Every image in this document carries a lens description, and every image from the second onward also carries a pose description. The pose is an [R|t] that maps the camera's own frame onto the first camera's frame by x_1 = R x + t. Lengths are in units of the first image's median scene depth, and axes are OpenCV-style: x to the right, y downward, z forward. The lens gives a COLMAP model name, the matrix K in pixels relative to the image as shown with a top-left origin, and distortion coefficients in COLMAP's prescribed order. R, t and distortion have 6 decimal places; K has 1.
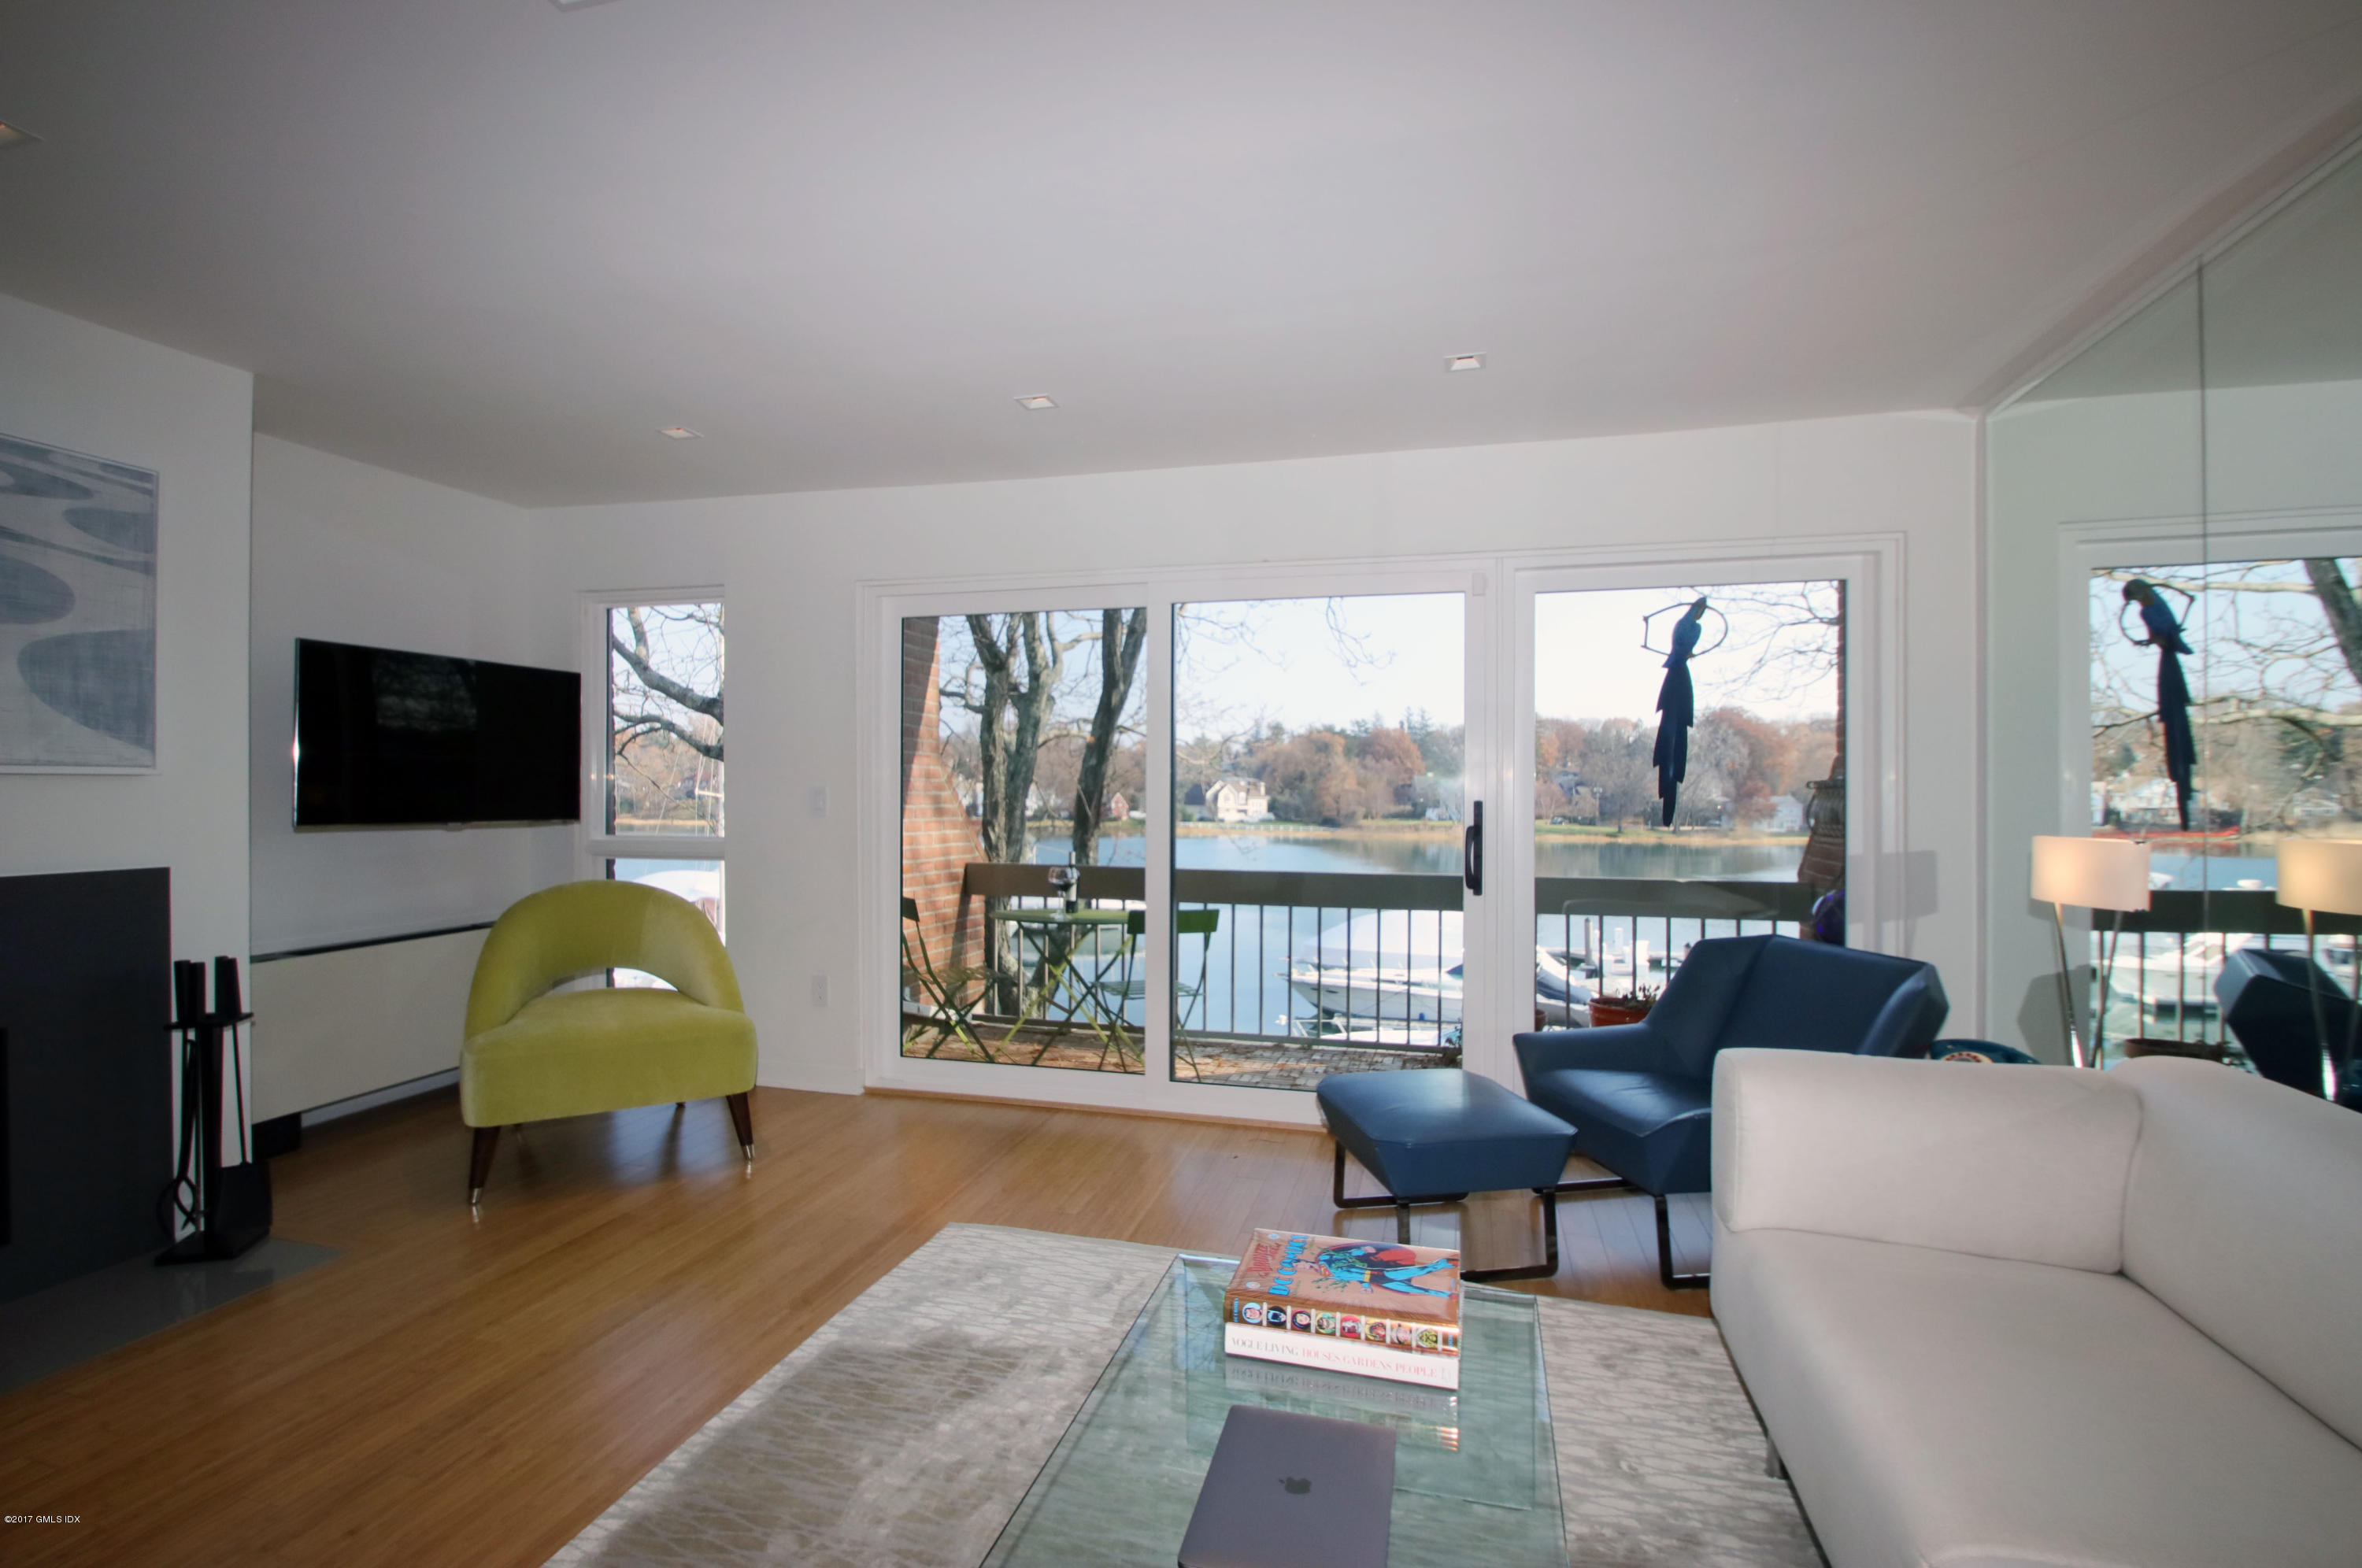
lens RADIAL K [[1075.4, 0, 1146.2], [0, 1075.4, 794.7], [0, 0, 1]] dist [0.004623, -0.012722]
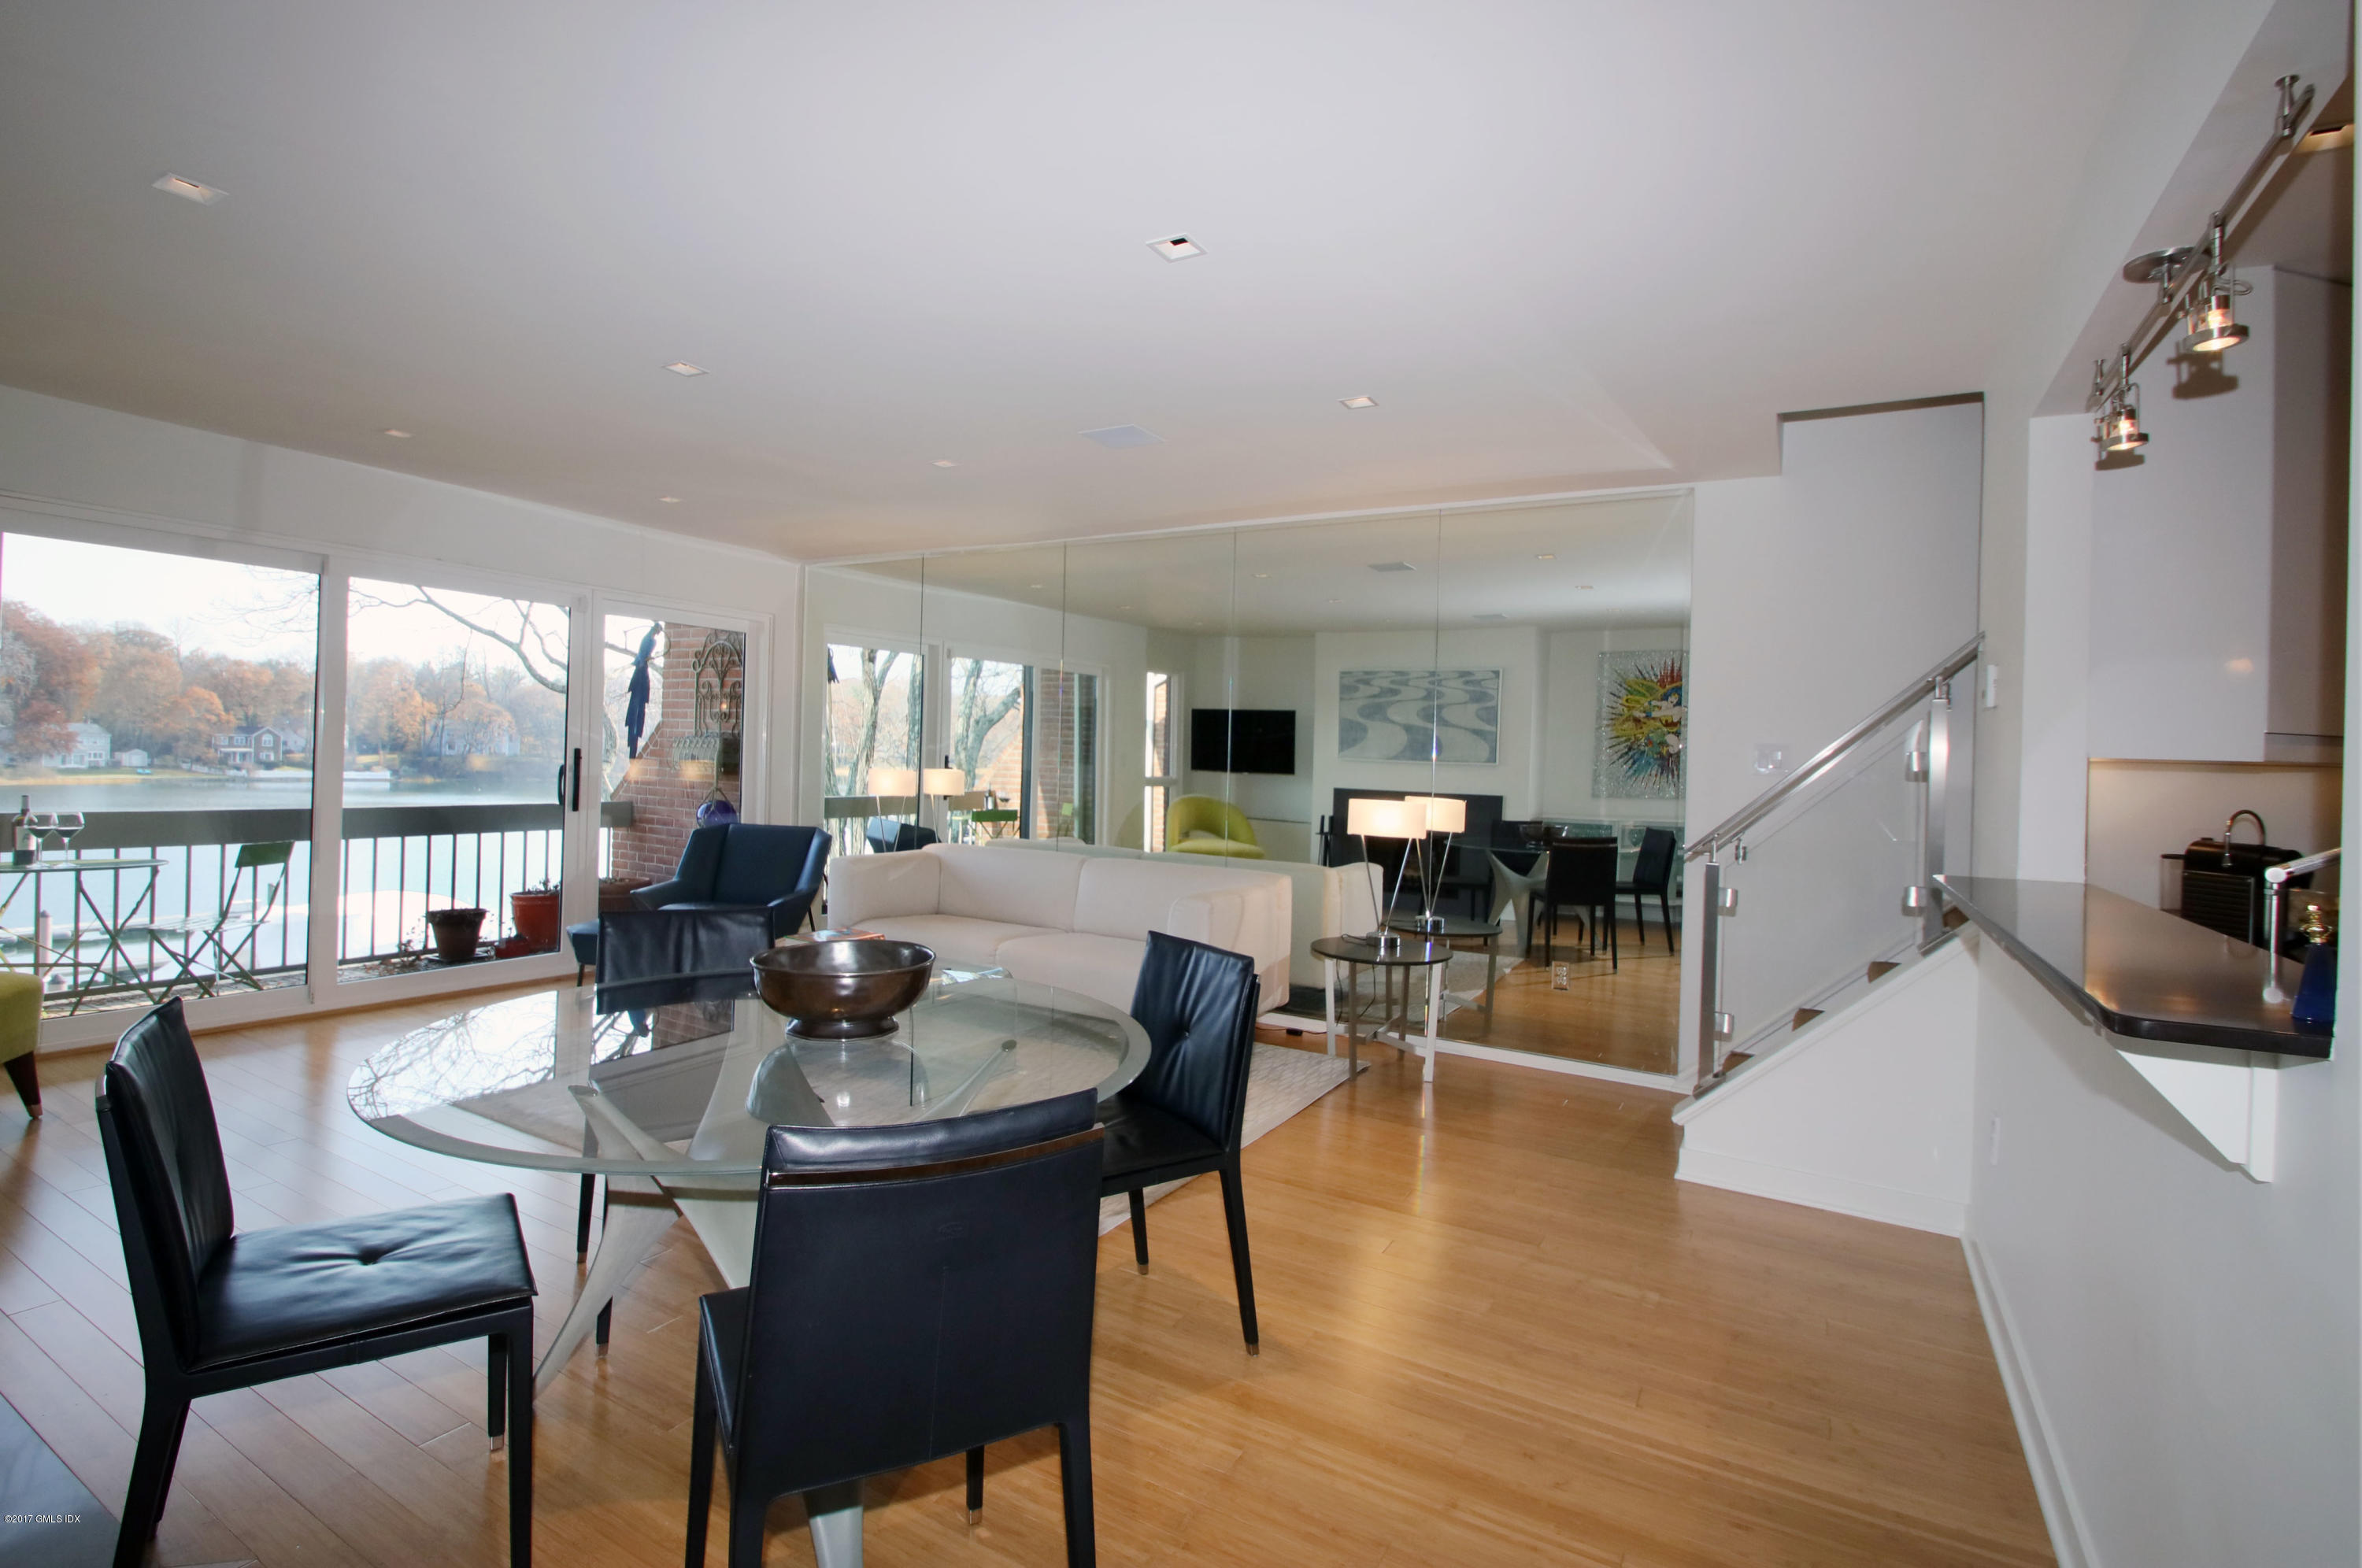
lens RADIAL K [[1212.5, 0, 1169.2], [0, 1212.5, 764.1], [0, 0, 1]] dist [0.002316, -0.015110]
pose [[0.264654, 0.000849, 0.964343, -1.161106], [-0.031655, 0.999468, 0.007808, -0.013066], [-0.963824, -0.032593, 0.264540, -0.258690]]
